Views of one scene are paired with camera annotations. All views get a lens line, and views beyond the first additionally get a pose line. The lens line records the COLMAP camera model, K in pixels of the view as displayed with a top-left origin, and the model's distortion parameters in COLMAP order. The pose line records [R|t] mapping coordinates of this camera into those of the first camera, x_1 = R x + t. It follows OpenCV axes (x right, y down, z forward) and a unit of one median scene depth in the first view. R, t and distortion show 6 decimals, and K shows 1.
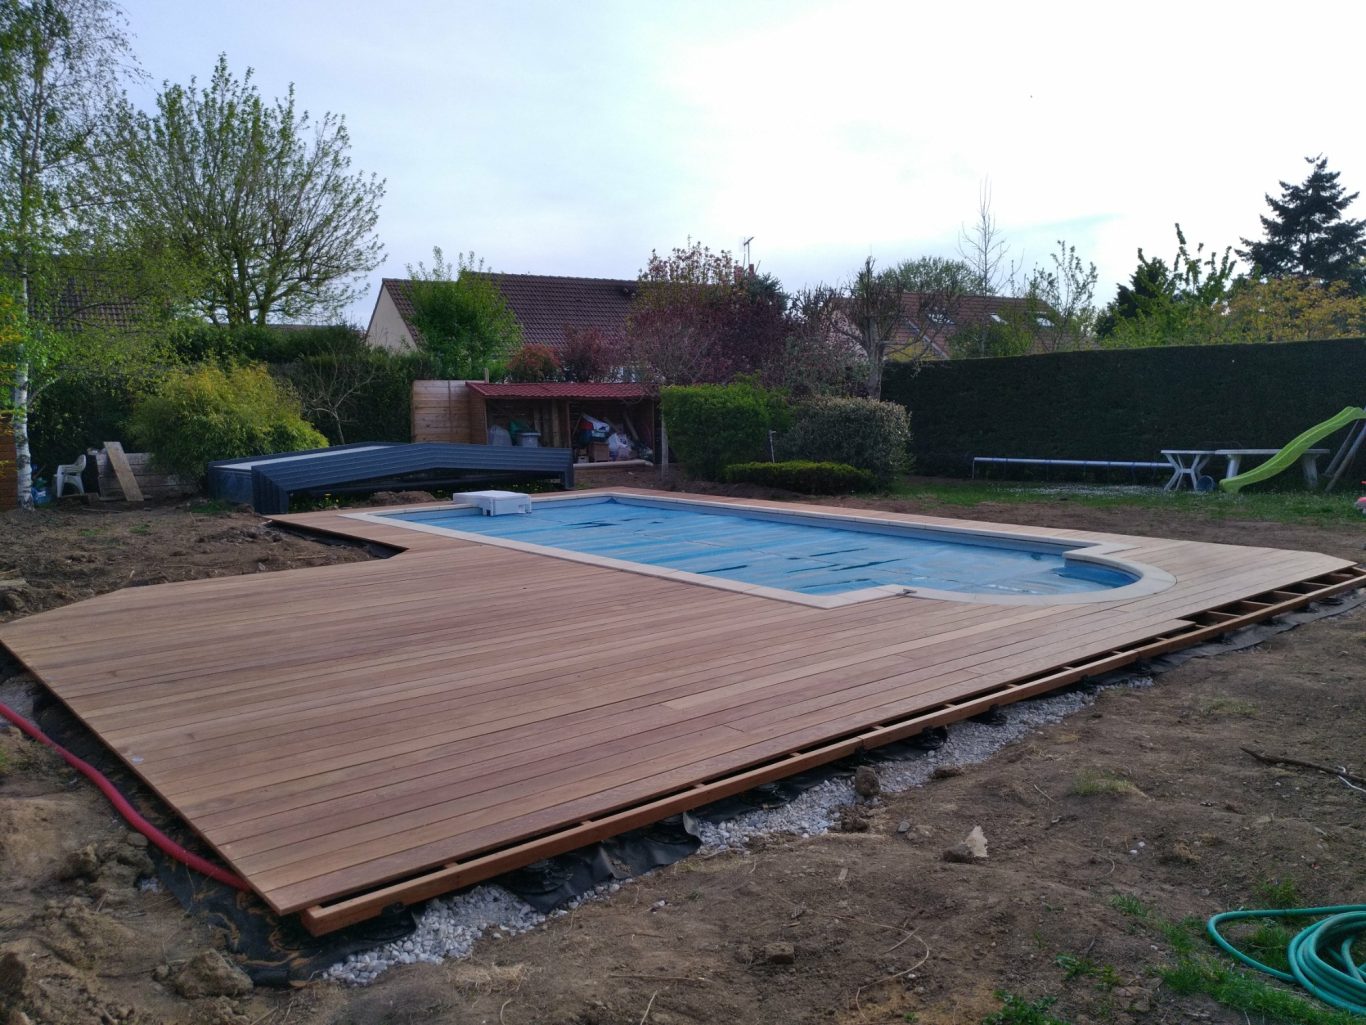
lens RADIAL K [[1050.8, 0, 694.8], [0, 1050.8, 510.9], [0, 0, 1]] dist [-0.008513, 0.026181]
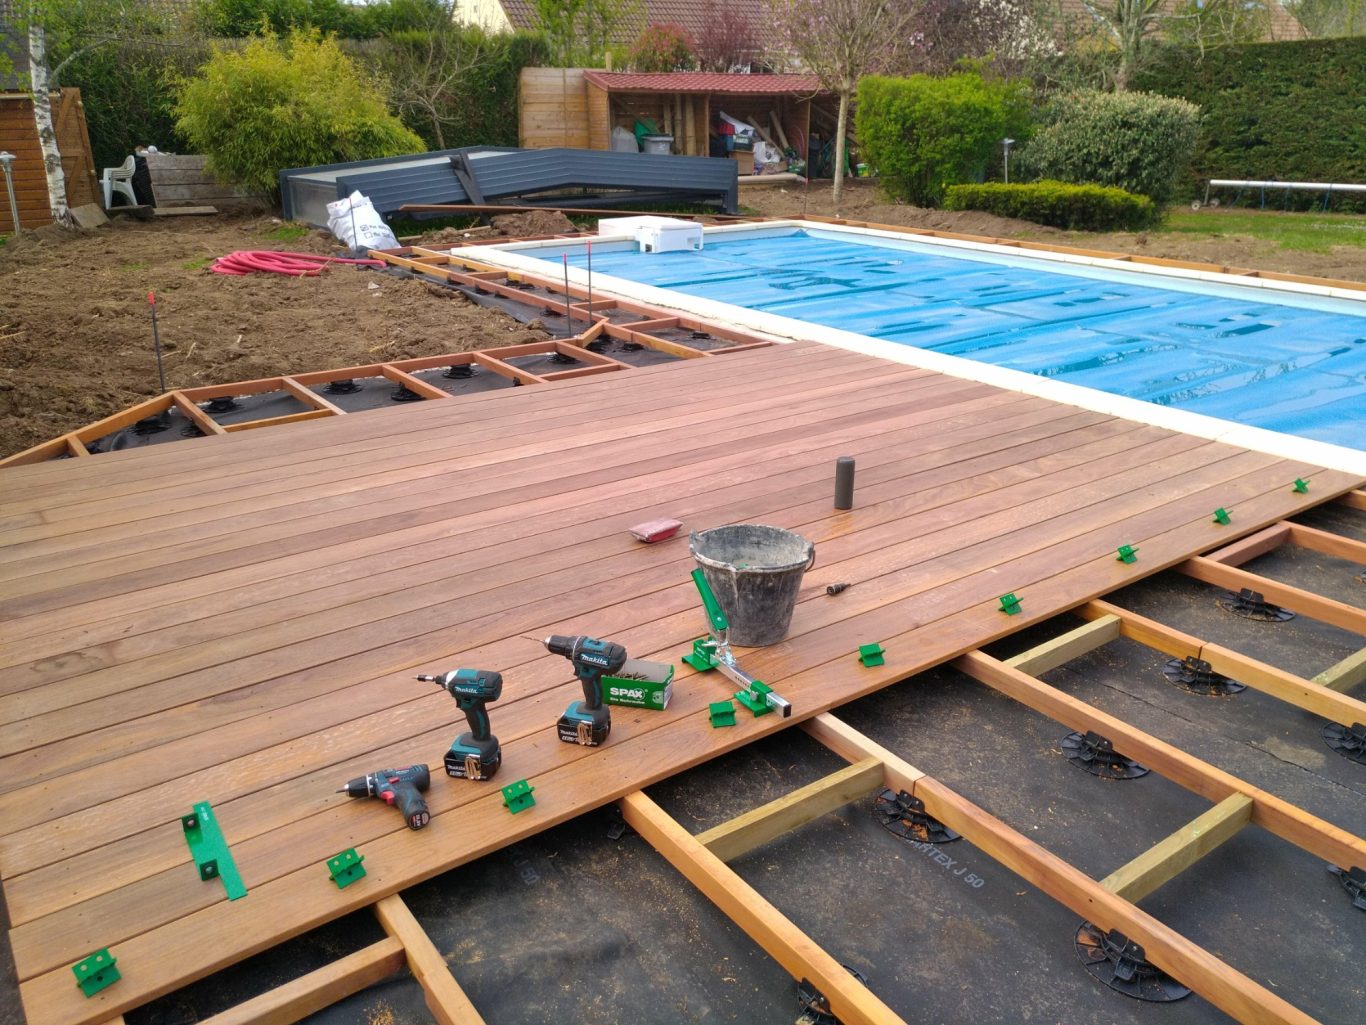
lens RADIAL K [[1050.8, 0, 682.1], [0, 1050.8, 498.9], [0, 0, 1]] dist [-0.008513, 0.026181]
pose [[0.995347, 0.045923, -0.084710, -0.059484], [-0.023126, 0.967281, 0.252649, -0.008747], [0.093541, -0.249515, 0.963843, 0.143941]]
